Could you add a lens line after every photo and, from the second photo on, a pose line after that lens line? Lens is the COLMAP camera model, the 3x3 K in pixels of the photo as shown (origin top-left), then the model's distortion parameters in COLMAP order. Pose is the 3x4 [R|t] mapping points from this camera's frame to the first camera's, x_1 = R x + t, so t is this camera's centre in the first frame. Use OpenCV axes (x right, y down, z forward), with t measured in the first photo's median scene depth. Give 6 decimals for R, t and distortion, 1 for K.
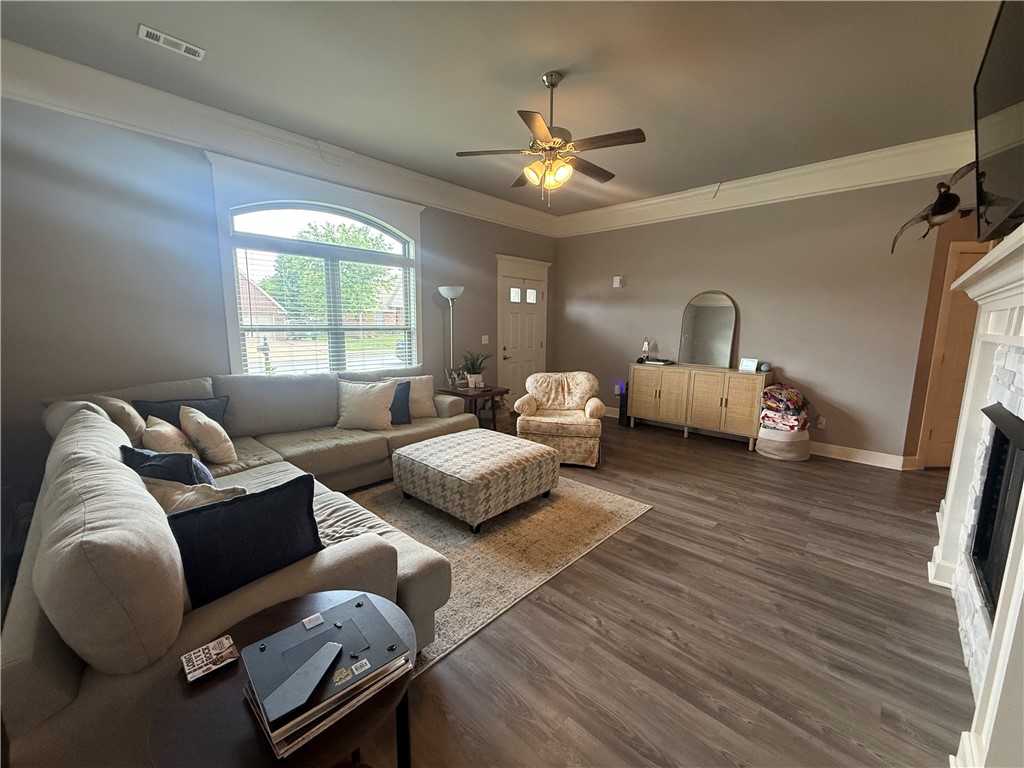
lens RADIAL K [[408.2, 0, 513.1], [0, 408.2, 383.5], [0, 0, 1]] dist [0.004007, 0.000135]
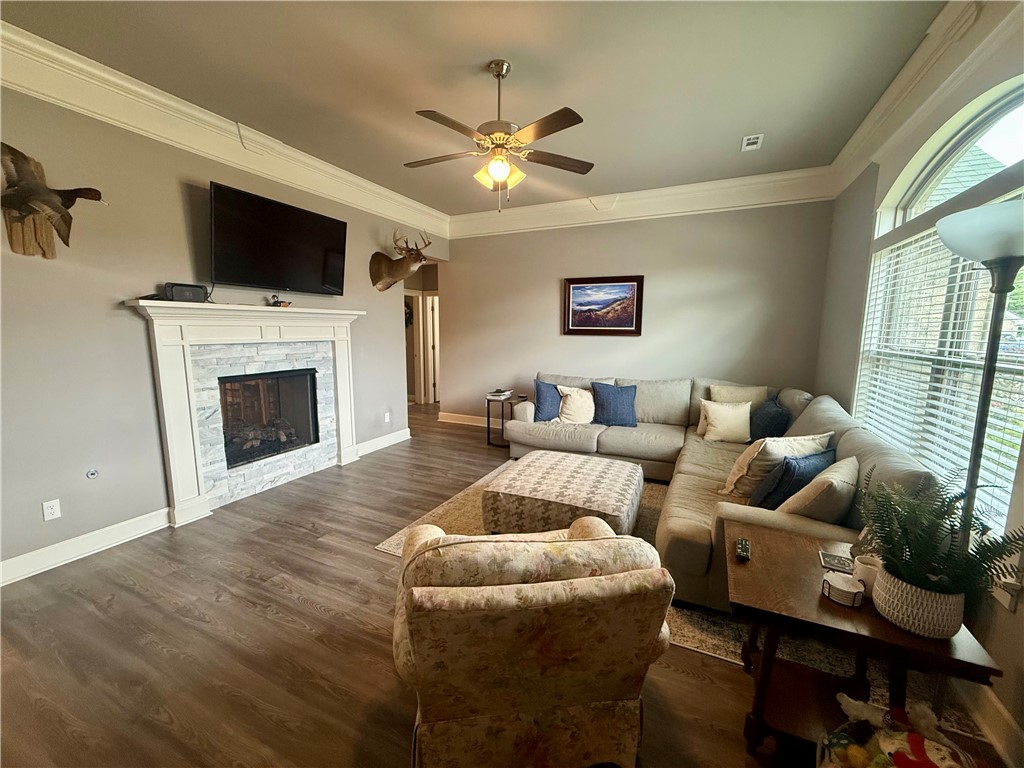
lens RADIAL K [[408.2, 0, 509.3], [0, 408.2, 387.1], [0, 0, 1]] dist [0.004007, 0.000135]
pose [[-0.953837, 0.027859, -0.299031, 0.375680], [-0.059235, 0.958678, 0.278259, -0.337794], [0.294426, 0.283126, -0.912772, 2.104418]]
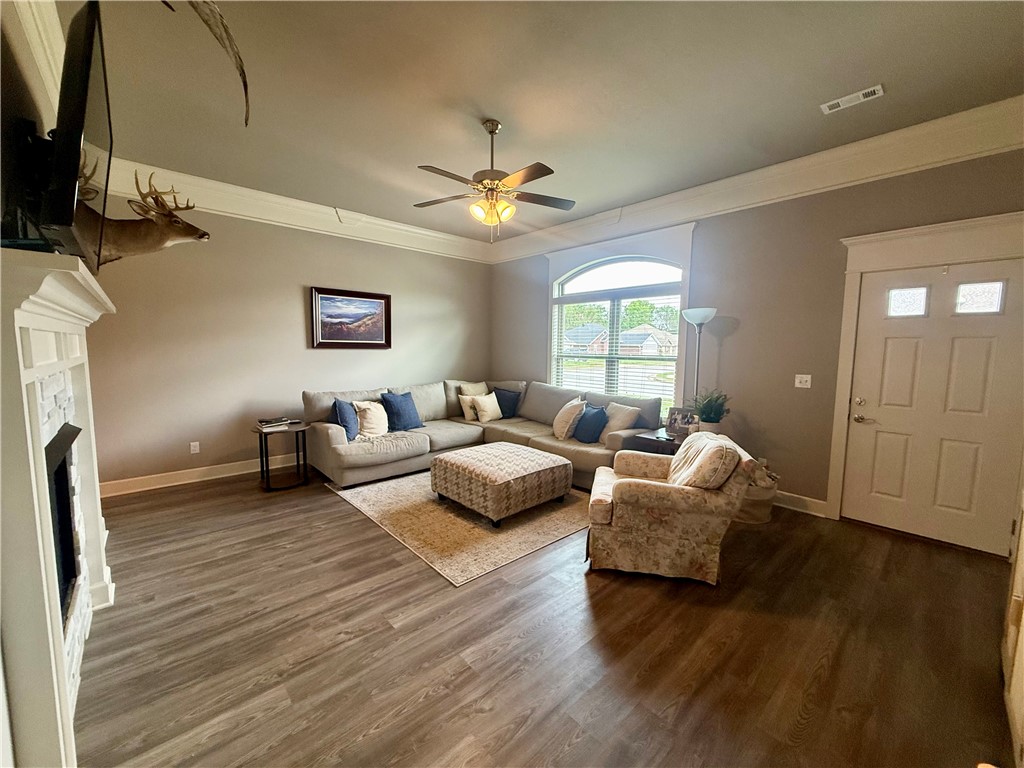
lens RADIAL K [[408.2, 0, 512.3], [0, 408.2, 384.9], [0, 0, 1]] dist [0.004007, 0.000135]
pose [[-0.077876, 0.085574, -0.993284, 1.267506], [-0.158575, 0.982562, 0.097083, -0.198068], [0.984271, 0.165070, -0.062948, 1.285676]]
